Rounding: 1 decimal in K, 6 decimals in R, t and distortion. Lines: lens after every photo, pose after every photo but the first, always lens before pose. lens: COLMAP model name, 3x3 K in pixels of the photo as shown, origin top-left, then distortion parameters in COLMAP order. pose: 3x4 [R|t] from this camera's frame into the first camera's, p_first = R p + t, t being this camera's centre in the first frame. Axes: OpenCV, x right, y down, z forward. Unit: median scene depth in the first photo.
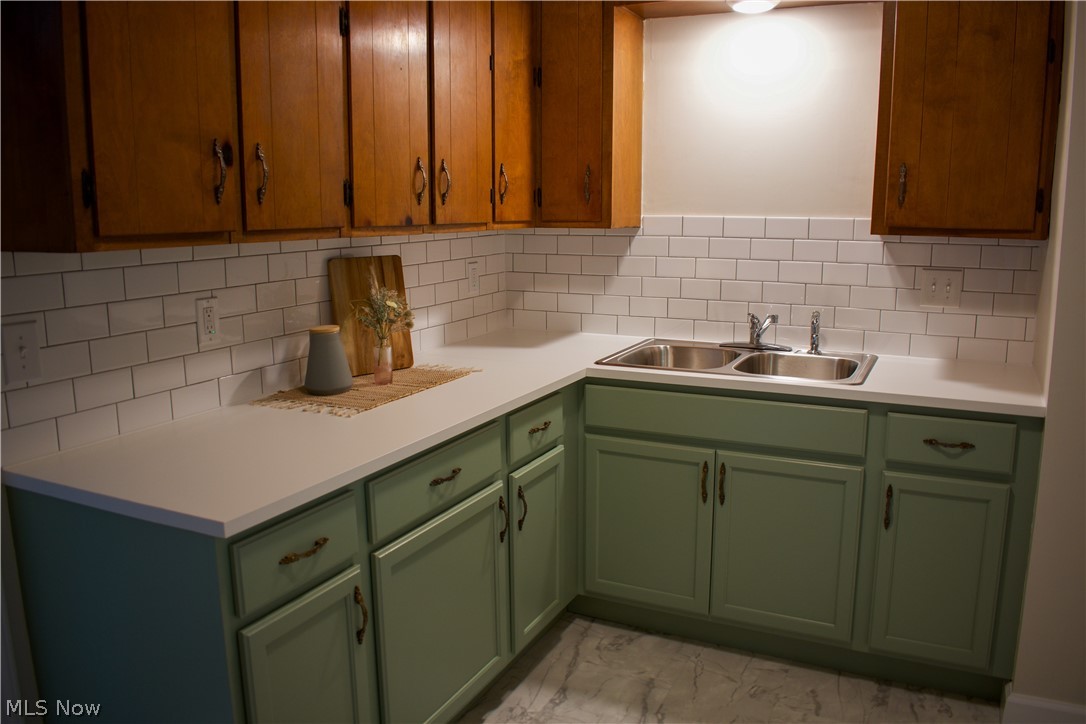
lens RADIAL K [[868.7, 0, 543.0], [0, 868.7, 362.0], [0, 0, 1]] dist [-0.082380, 0.002637]
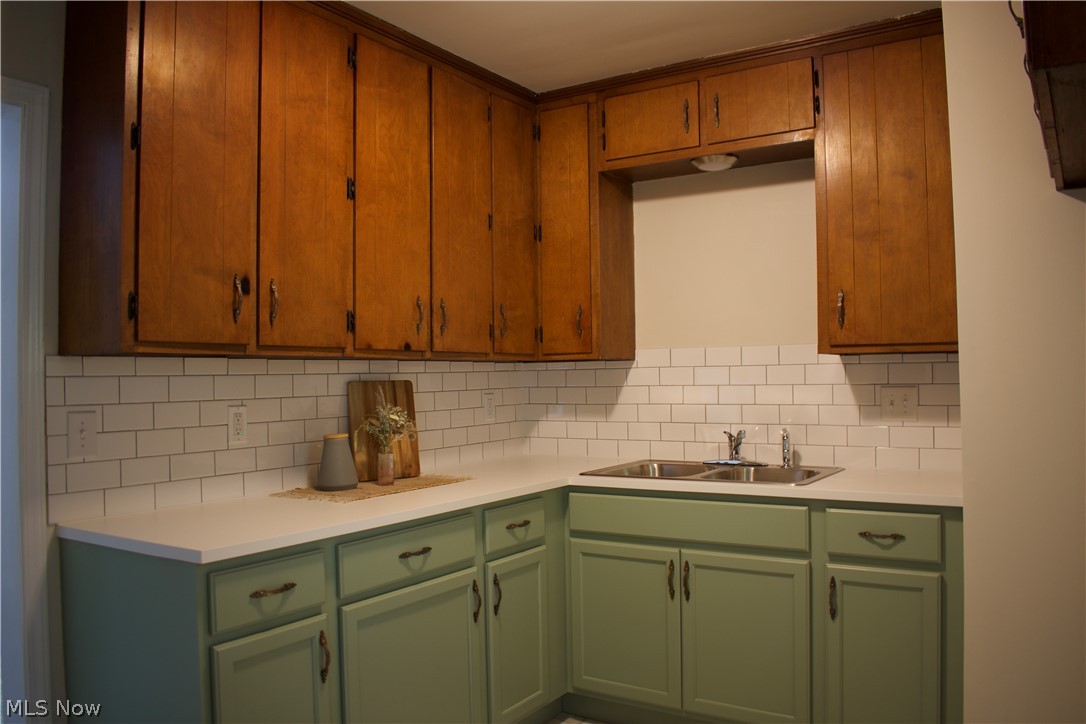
lens RADIAL K [[868.7, 0, 543.0], [0, 868.7, 362.0], [0, 0, 1]] dist [-0.082380, 0.002637]
pose [[0.991593, -0.016351, -0.128358, 0.186203], [-0.009537, 0.980050, -0.198520, 0.095803], [0.129043, 0.198075, 0.971655, -0.146309]]
